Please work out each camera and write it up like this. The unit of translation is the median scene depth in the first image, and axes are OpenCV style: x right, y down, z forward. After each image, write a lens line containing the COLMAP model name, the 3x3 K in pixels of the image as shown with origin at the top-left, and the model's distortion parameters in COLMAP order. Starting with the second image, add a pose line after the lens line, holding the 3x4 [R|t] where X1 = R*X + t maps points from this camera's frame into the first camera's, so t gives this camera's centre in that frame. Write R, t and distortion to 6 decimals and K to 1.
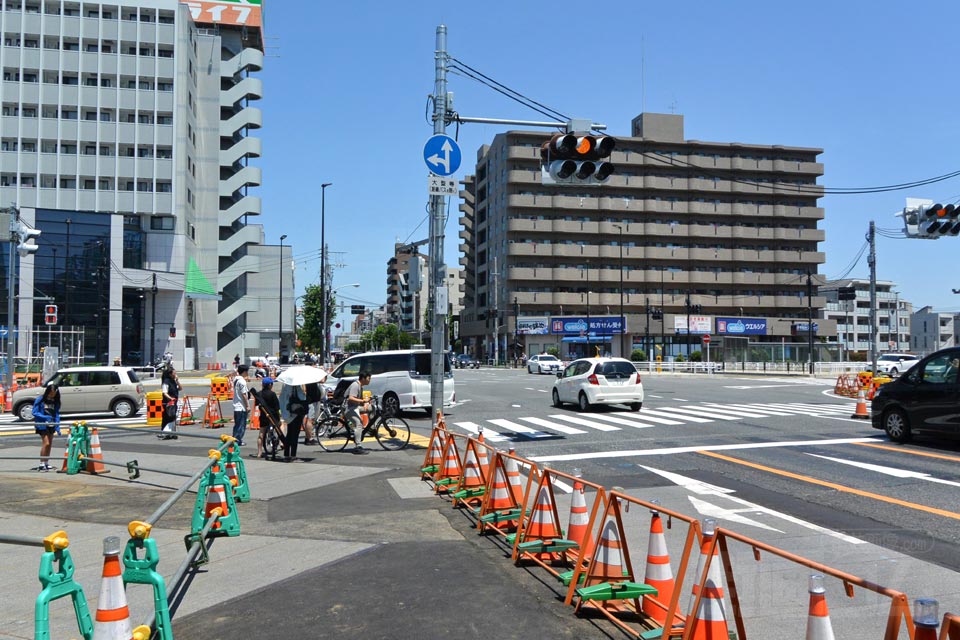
lens RADIAL K [[750.1, 0, 480.2], [0, 750.1, 306.2], [0, 0, 1]] dist [-0.006379, 0.007776]
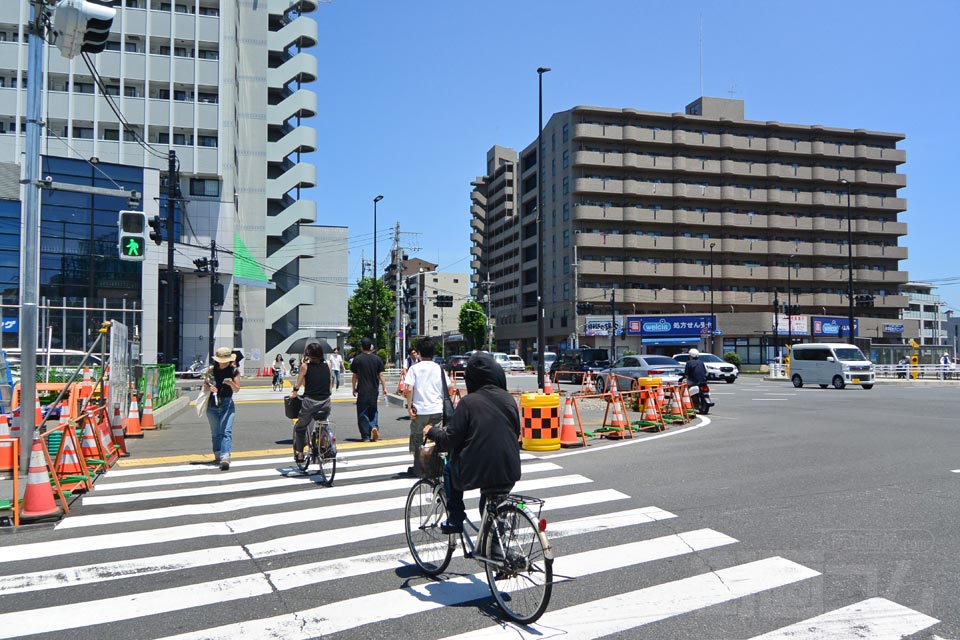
lens RADIAL K [[722.7, 0, 480.0], [0, 722.7, 320.0], [0, 0, 1]] dist [-0.002497, -0.004772]
pose [[0.999669, 0.001079, 0.025708, -0.102801], [-0.001260, 0.999975, 0.007029, 0.013566], [-0.025699, -0.007059, 0.999645, 0.158297]]
